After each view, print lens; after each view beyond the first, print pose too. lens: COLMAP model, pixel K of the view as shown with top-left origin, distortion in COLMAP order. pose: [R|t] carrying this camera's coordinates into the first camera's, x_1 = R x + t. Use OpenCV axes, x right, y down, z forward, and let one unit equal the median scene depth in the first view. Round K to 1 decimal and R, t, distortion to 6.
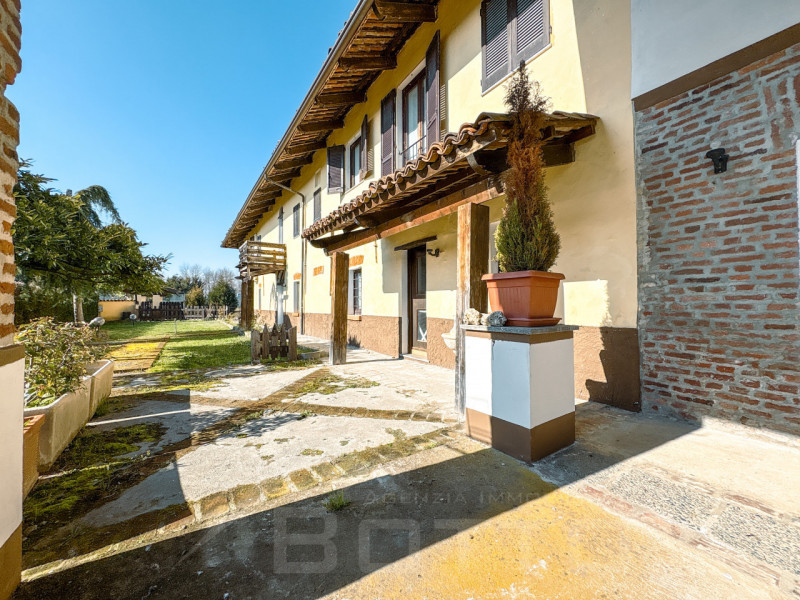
lens RADIAL K [[320.7, 0, 400.0], [0, 320.7, 300.0], [0, 0, 1]] dist [0.000183, 0.000073]
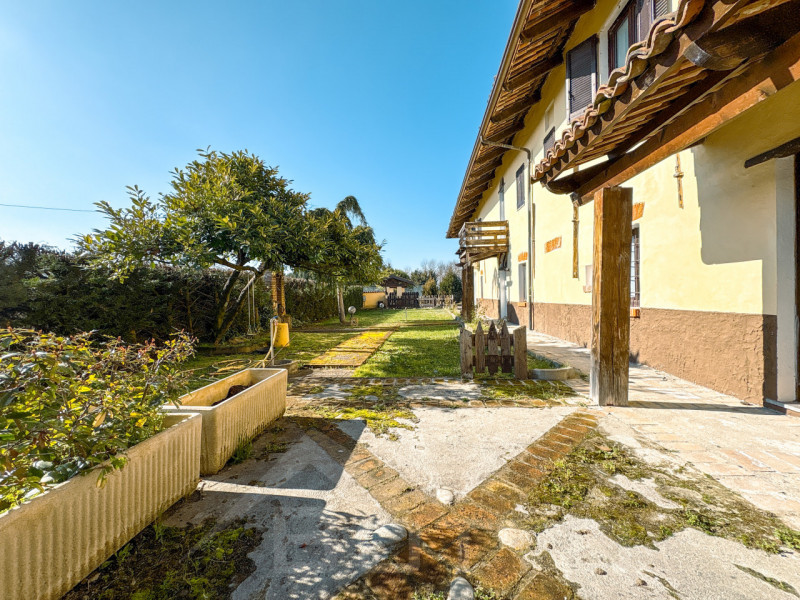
lens RADIAL K [[320.7, 0, 400.0], [0, 320.7, 300.0], [0, 0, 1]] dist [0.000183, 0.000073]
pose [[0.781734, -0.006924, -0.623574, -0.064528], [0.030736, 0.999151, 0.027438, 0.002755], [0.622854, -0.040616, 0.781283, 0.186140]]
